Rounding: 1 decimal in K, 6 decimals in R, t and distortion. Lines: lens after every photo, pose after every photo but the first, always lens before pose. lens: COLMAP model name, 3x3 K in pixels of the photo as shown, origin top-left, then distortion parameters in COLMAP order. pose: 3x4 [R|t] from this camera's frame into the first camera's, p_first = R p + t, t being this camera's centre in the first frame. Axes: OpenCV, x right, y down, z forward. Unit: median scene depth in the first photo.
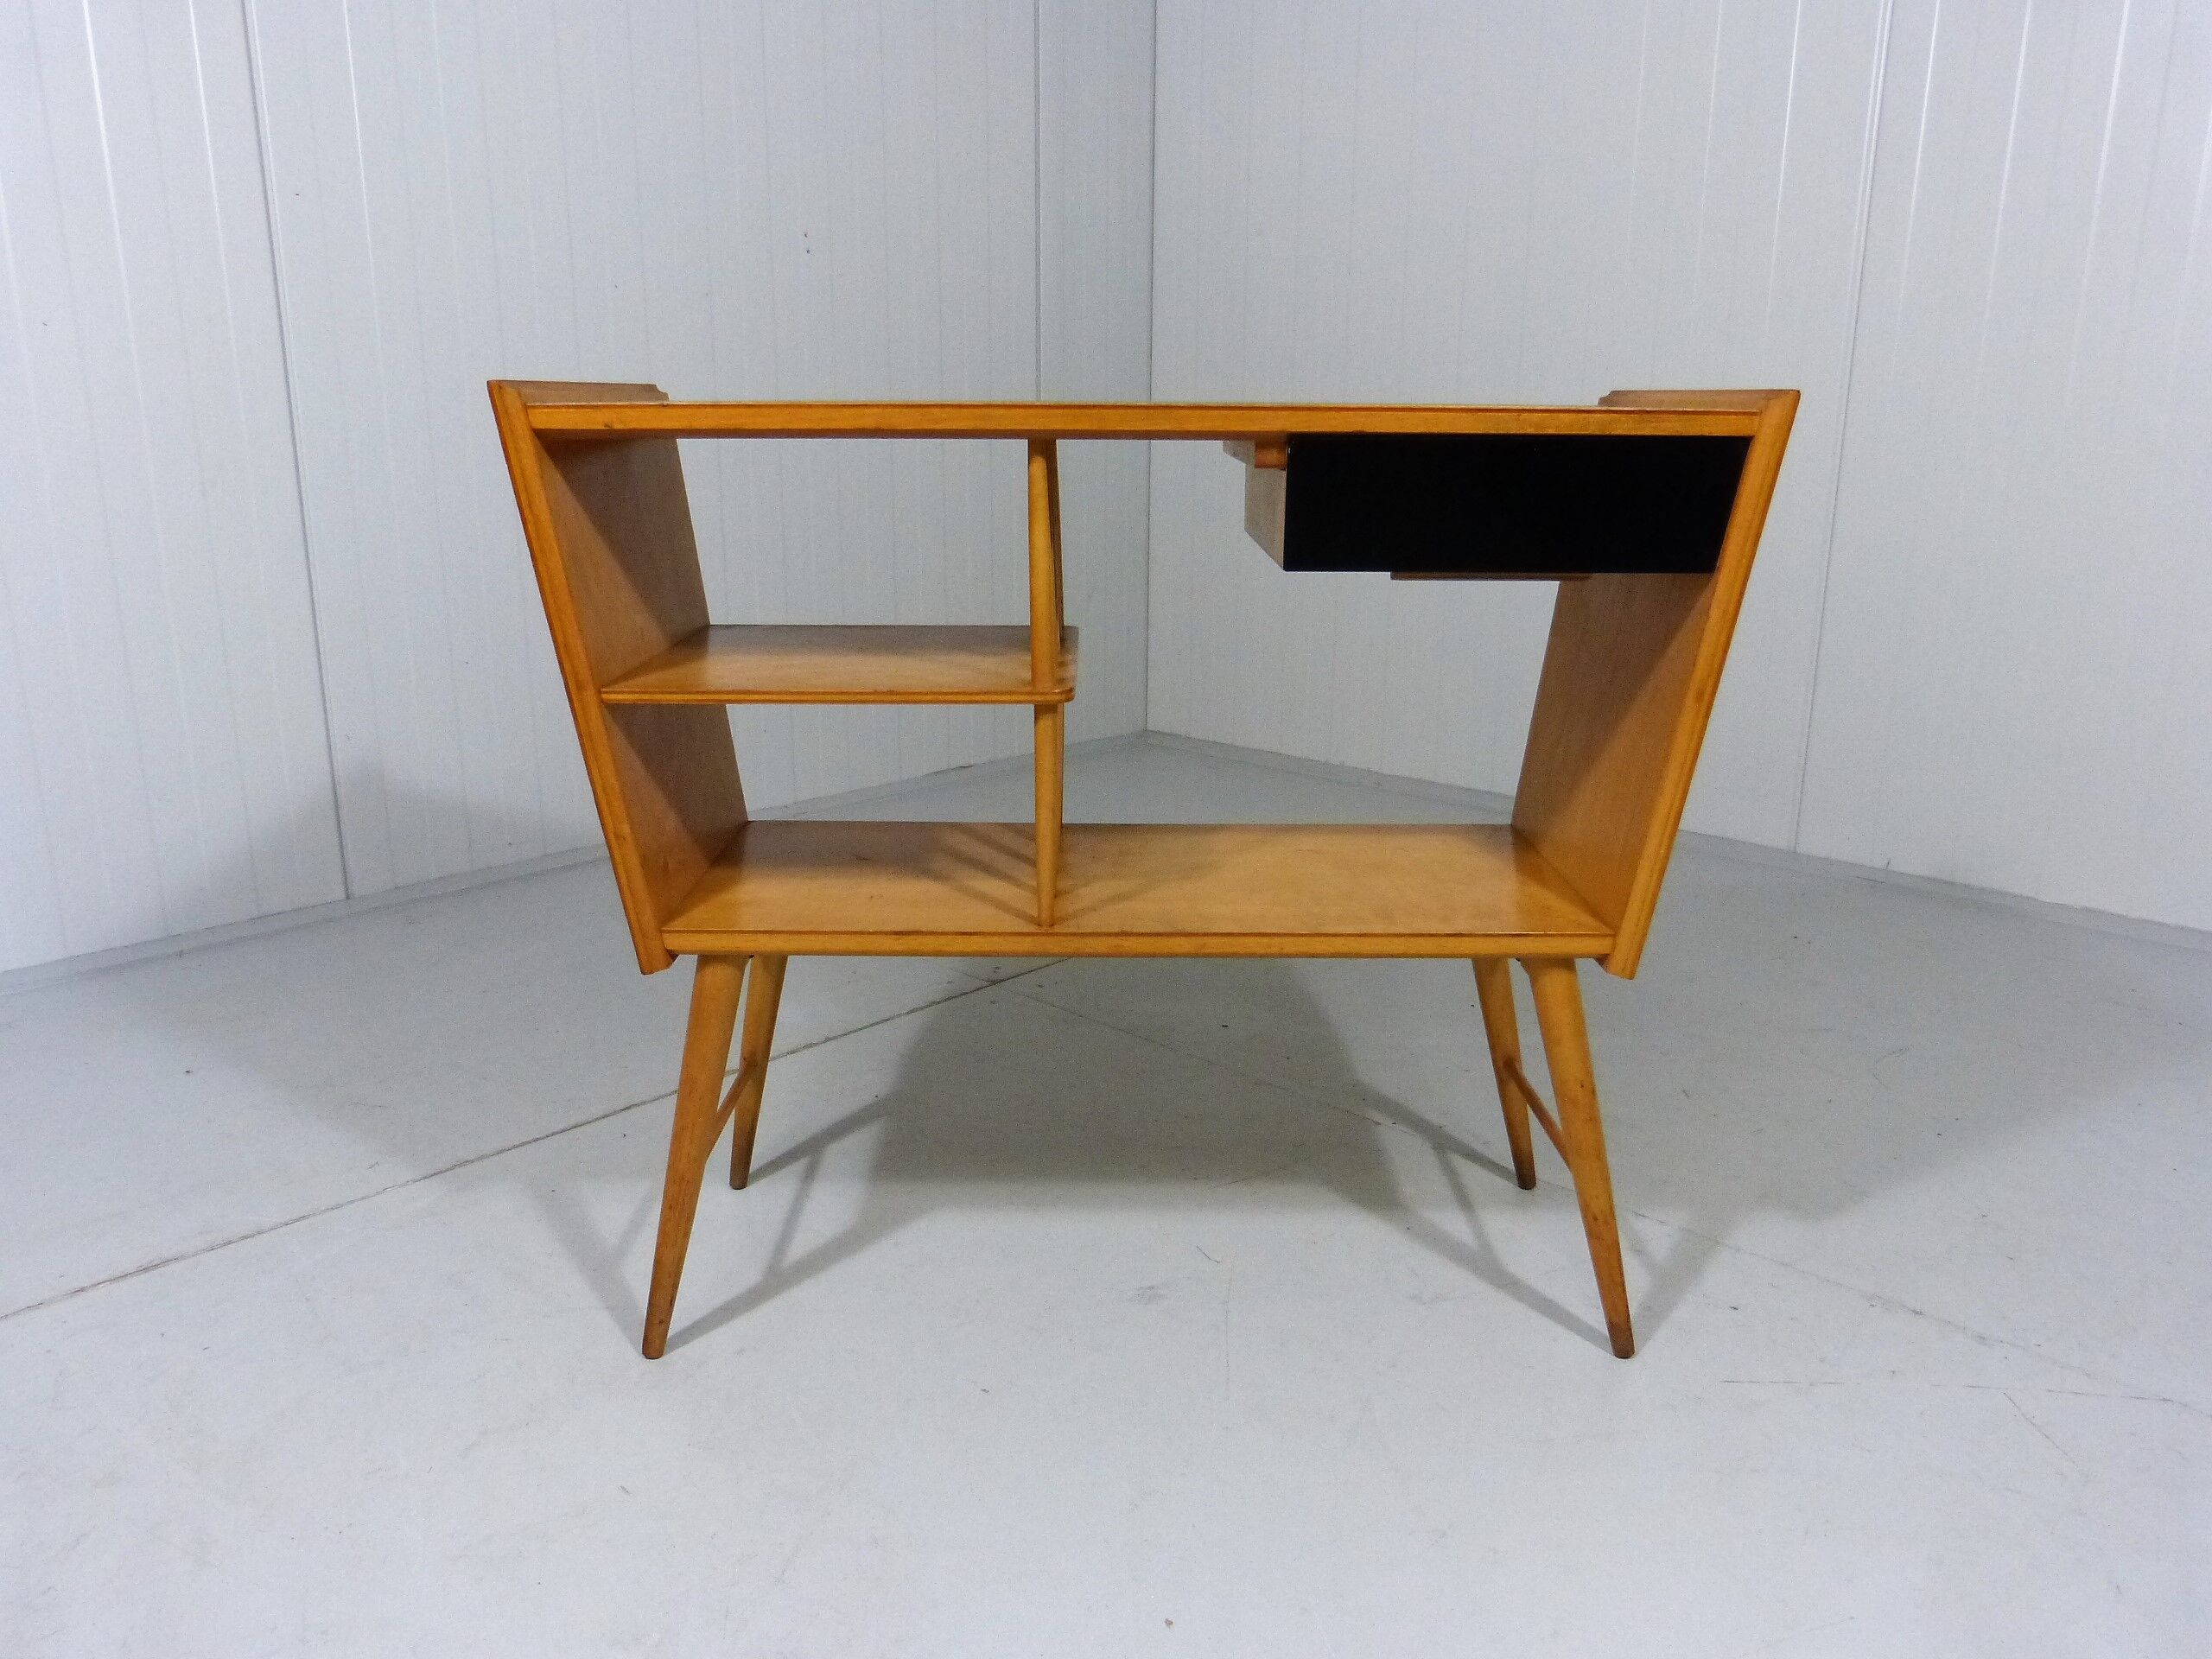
lens RADIAL K [[1639.7, 0, 1150.1], [0, 1639.7, 782.9], [0, 0, 1]] dist [-0.023792, 0.008666]
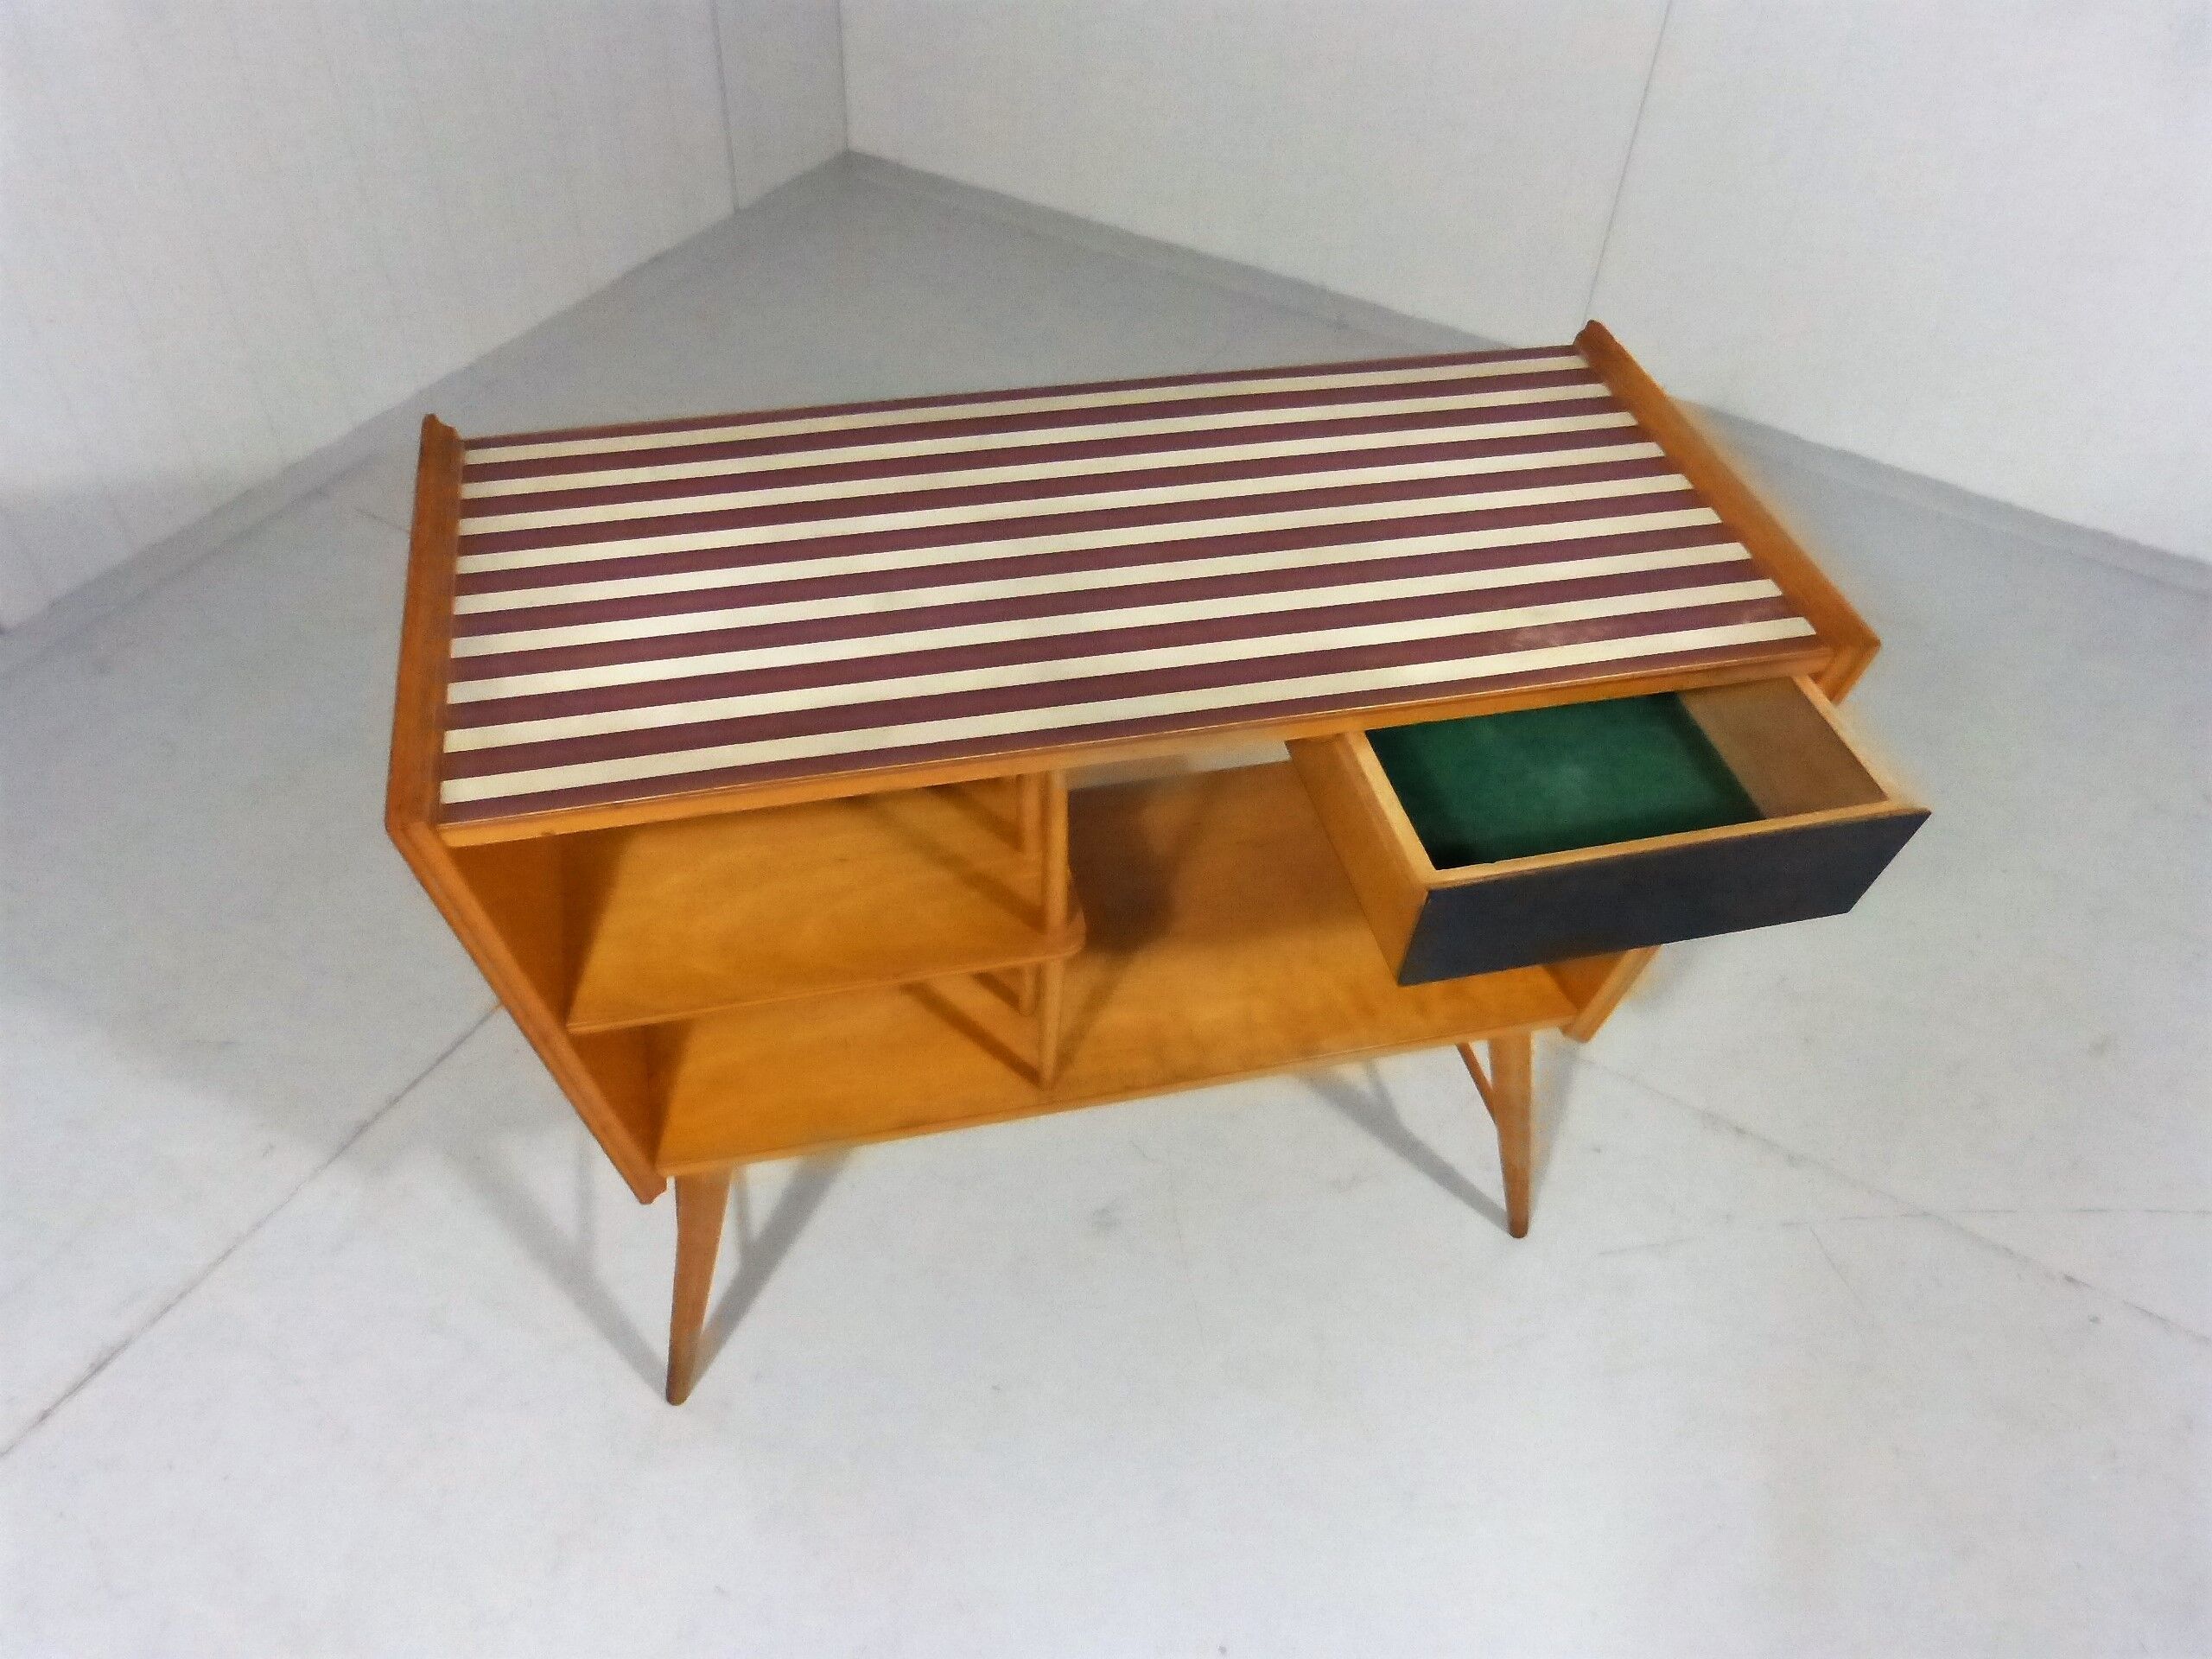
lens RADIAL K [[1660.8, 0, 1129.5], [0, 1660.8, 792.6], [0, 0, 1]] dist [-0.013530, -0.003464]
pose [[0.976399, -0.116920, 0.181588, -0.150990], [0.009259, 0.862676, 0.505673, -0.492556], [-0.215775, -0.492057, 0.843398, 0.198094]]
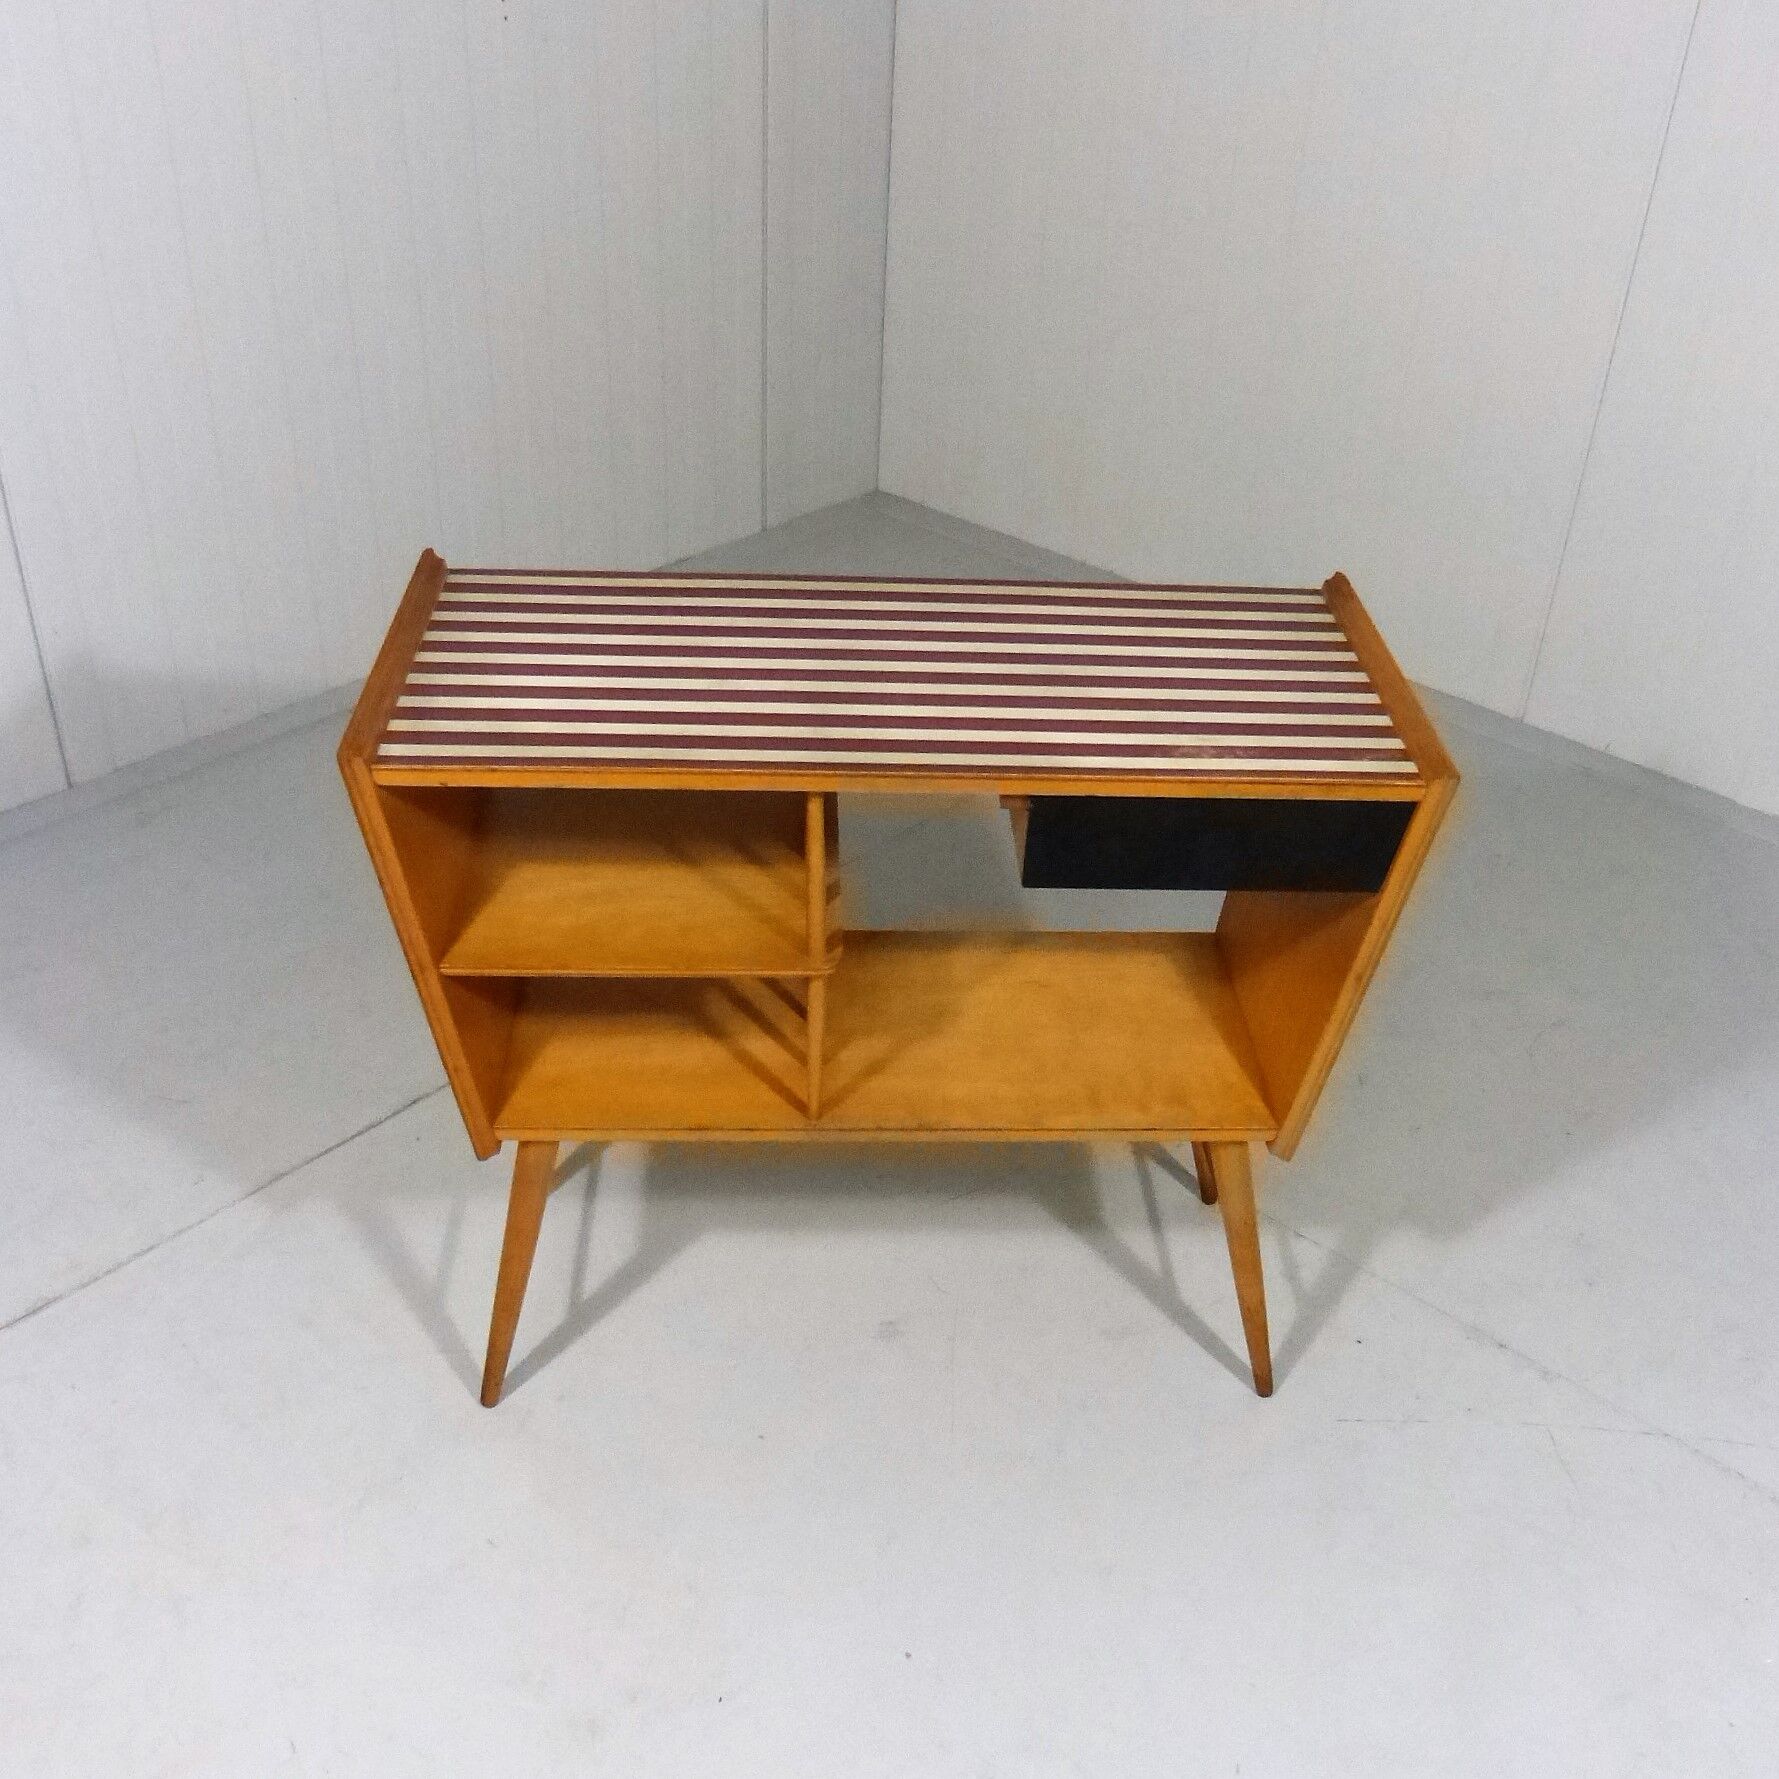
lens RADIAL K [[1897.1, 0, 998.8], [0, 1897.1, 865.7], [0, 0, 1]] dist [-0.014518, -0.012041]
pose [[0.996876, 0.017256, 0.077068, -0.033469], [-0.040456, 0.949658, 0.310665, -0.455481], [-0.067827, -0.312813, 0.947390, -0.236413]]
